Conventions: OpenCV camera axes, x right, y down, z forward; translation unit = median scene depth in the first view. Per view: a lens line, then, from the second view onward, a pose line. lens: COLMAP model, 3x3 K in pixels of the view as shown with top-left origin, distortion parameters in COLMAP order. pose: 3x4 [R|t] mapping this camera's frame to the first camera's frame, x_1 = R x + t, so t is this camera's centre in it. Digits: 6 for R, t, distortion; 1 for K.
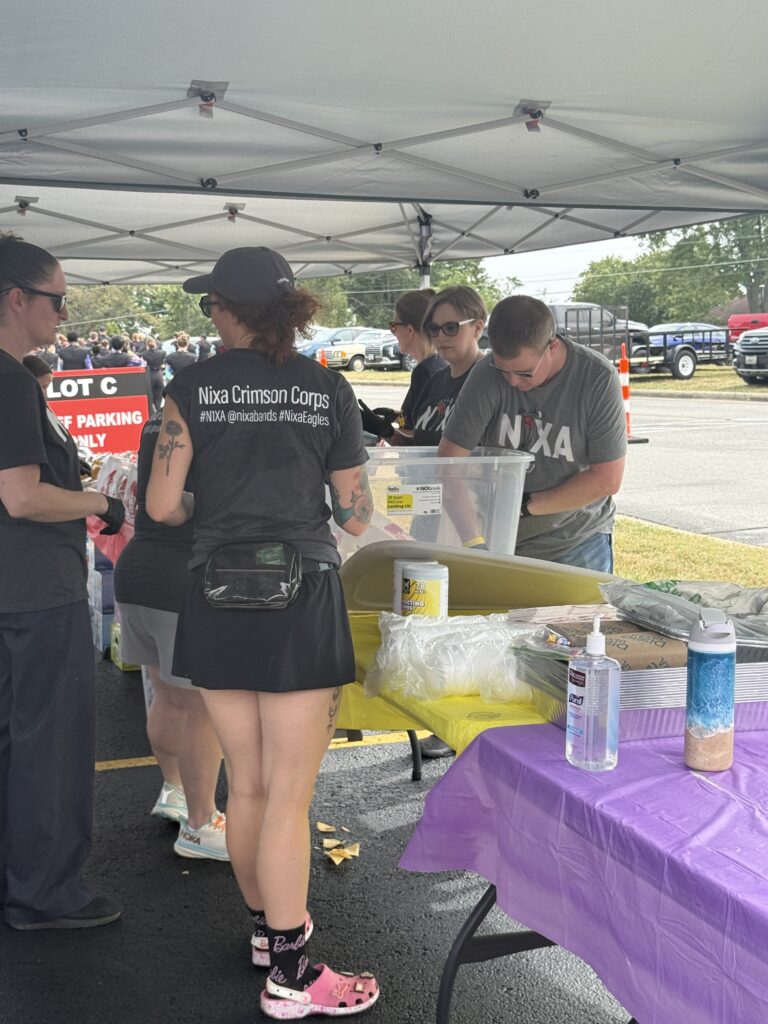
lens RADIAL K [[1607.2, 0, 382.6], [0, 1607.2, 509.4], [0, 0, 1]] dist [0.048272, 0.000000]
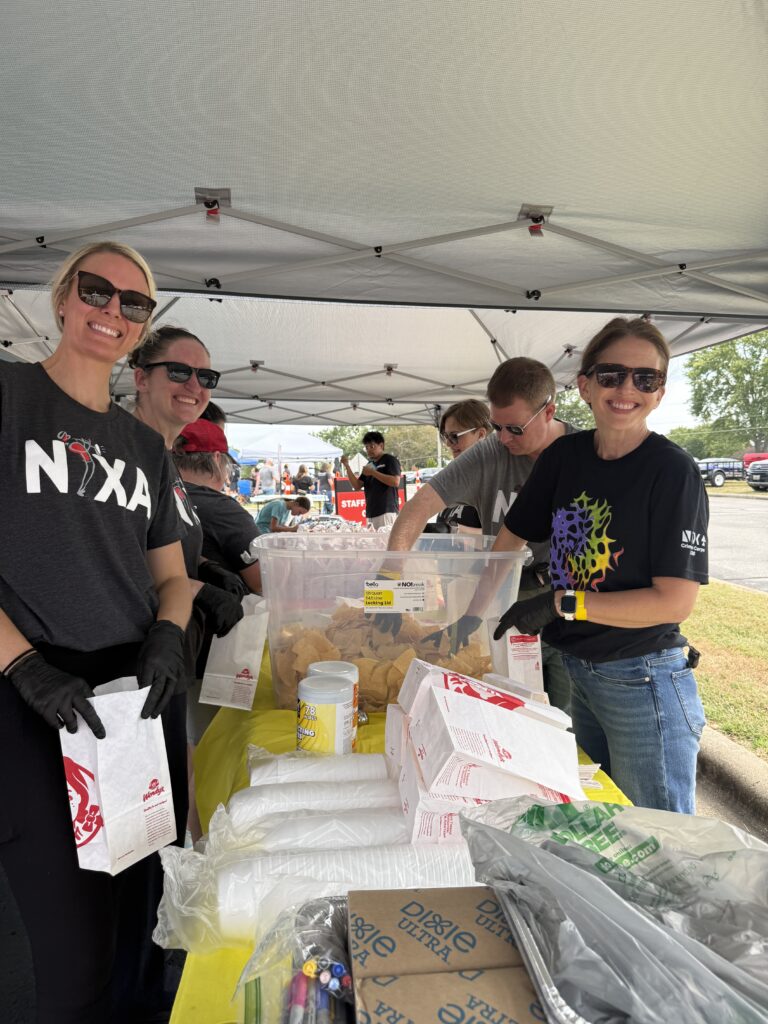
lens RADIAL K [[756.7, 0, 434.4], [0, 756.7, 518.1], [0, 0, 1]] dist [0.006392, -0.006915]
pose [[0.984272, 0.018846, -0.175654, 0.073738], [-0.025651, 0.999003, -0.036550, -0.021966], [0.174790, 0.040481, 0.983773, 0.324869]]
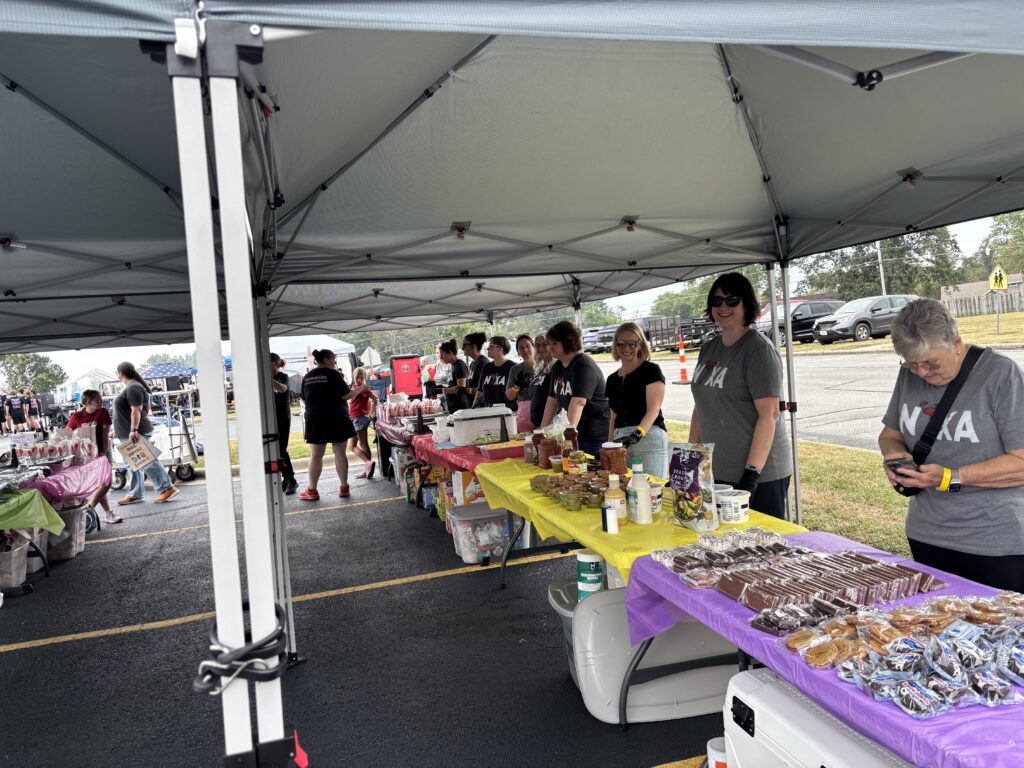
lens RADIAL K [[784.3, 0, 487.4], [0, 784.3, 392.1], [0, 0, 1]] dist [0.001075, -0.010169]
pose [[0.992740, -0.074188, -0.094680, -0.001072], [0.069931, 0.996420, -0.047512, -0.007582], [0.097866, 0.040546, 0.994373, 0.040391]]
